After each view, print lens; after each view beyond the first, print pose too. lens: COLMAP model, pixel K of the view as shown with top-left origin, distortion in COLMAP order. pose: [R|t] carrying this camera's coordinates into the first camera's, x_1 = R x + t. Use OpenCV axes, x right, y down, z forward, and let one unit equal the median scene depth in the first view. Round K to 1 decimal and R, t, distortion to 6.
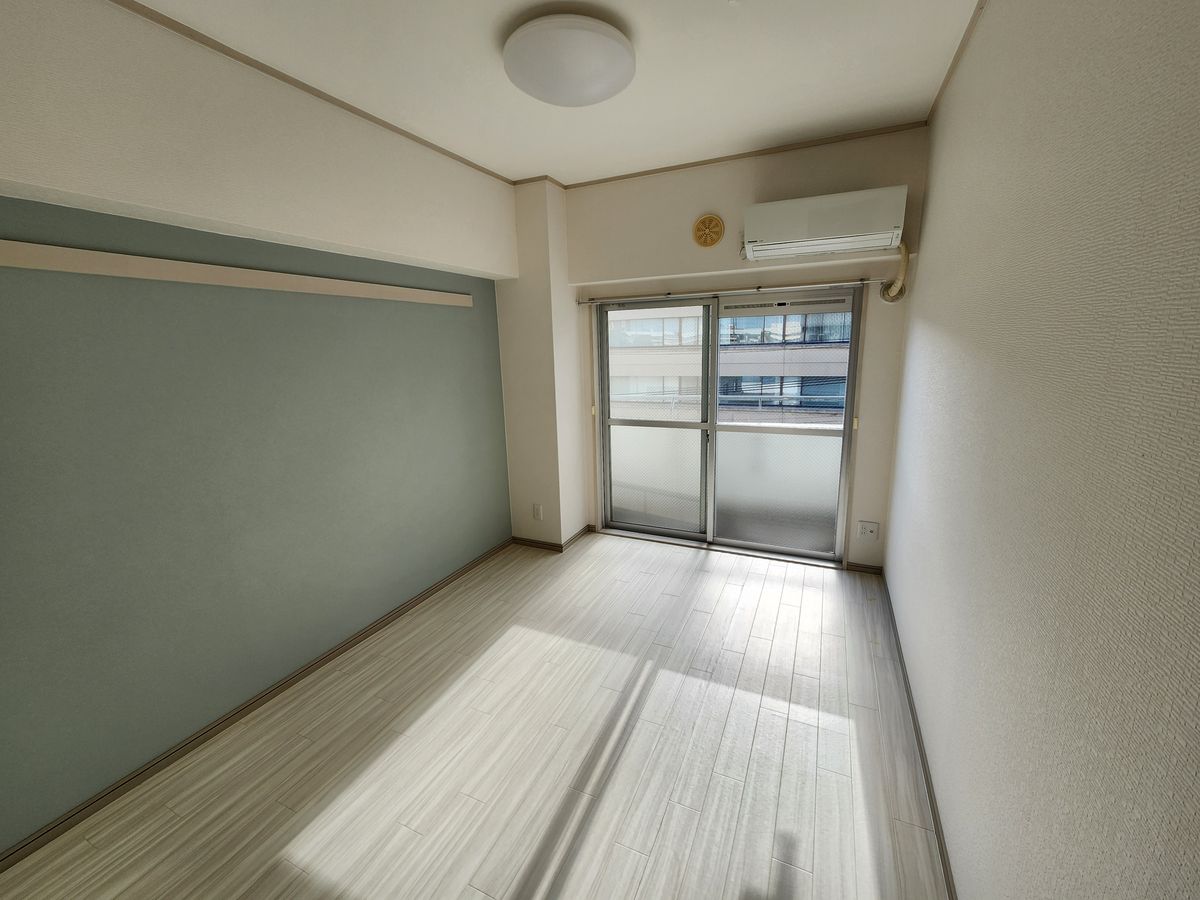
lens RADIAL K [[491.6, 0, 600.0], [0, 491.6, 450.0], [0, 0, 1]] dist [0.001130, -0.000069]
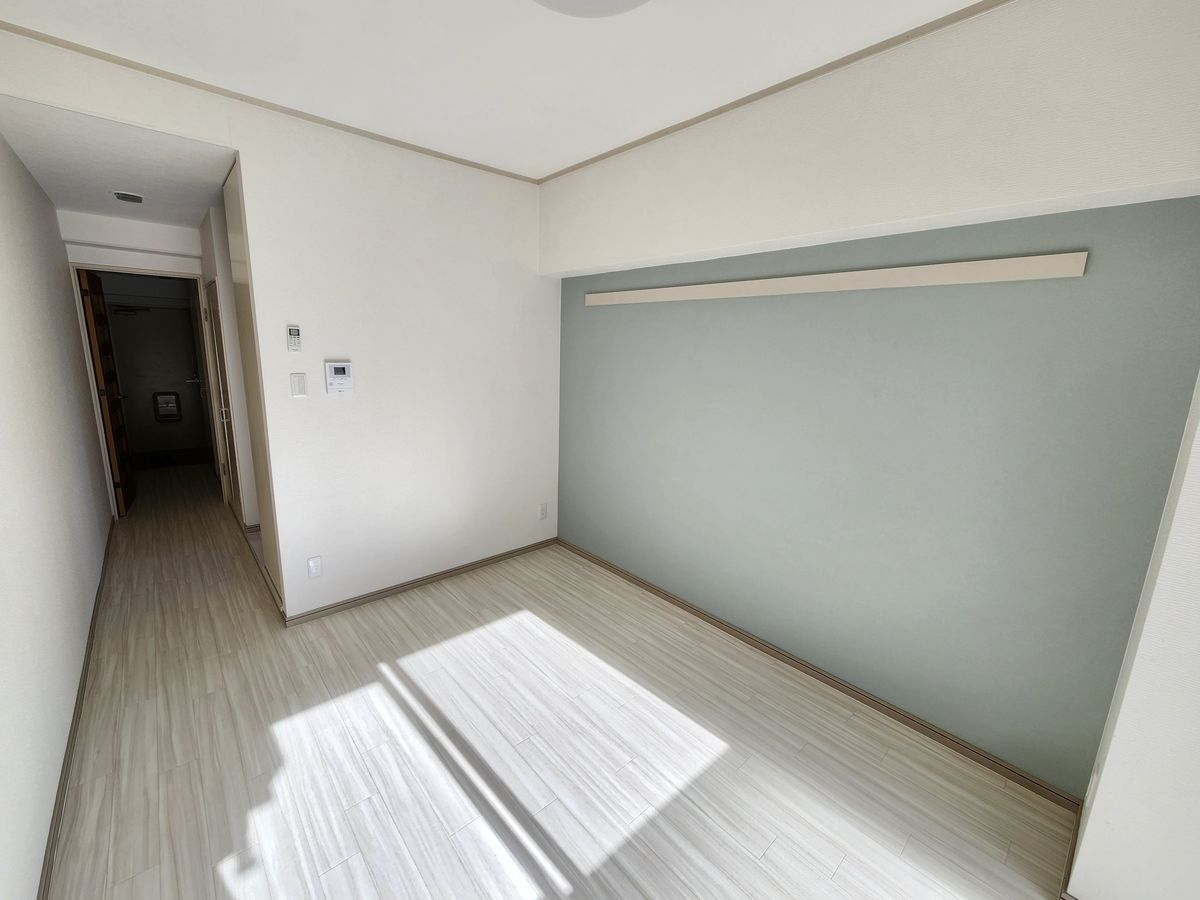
lens RADIAL K [[491.6, 0, 600.0], [0, 491.6, 450.0], [0, 0, 1]] dist [0.001130, -0.000069]
pose [[-0.400555, 0.203590, -0.893368, 0.514222], [-0.213146, 0.927552, 0.306947, -0.249600], [0.891137, 0.313367, -0.328141, 1.083487]]
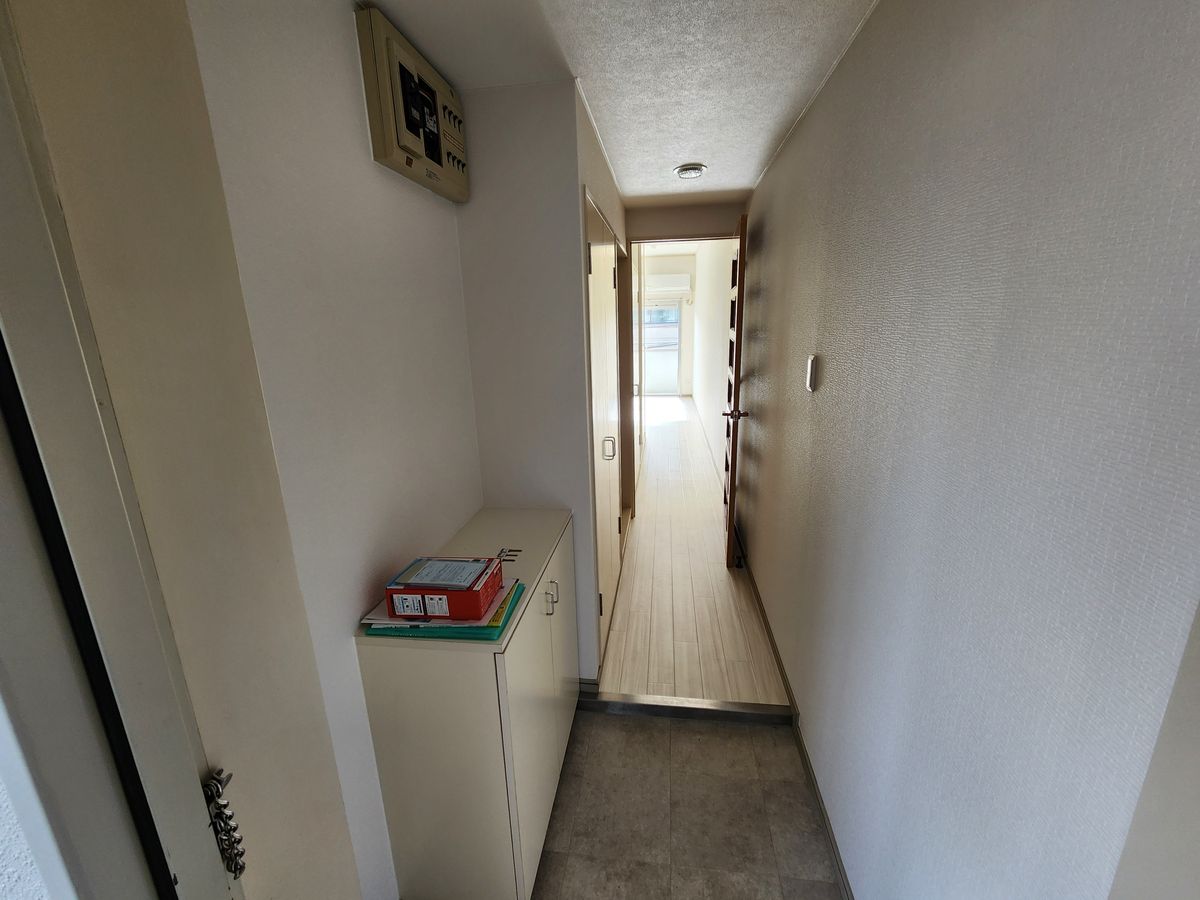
lens RADIAL K [[491.6, 0, 600.0], [0, 491.6, 450.0], [0, 0, 1]] dist [0.001130, -0.000069]
pose [[0.955089, -0.070749, 0.287749, -0.656582], [0.060675, 0.997197, 0.043791, 0.320500], [-0.290041, -0.024365, 0.956704, -1.314235]]
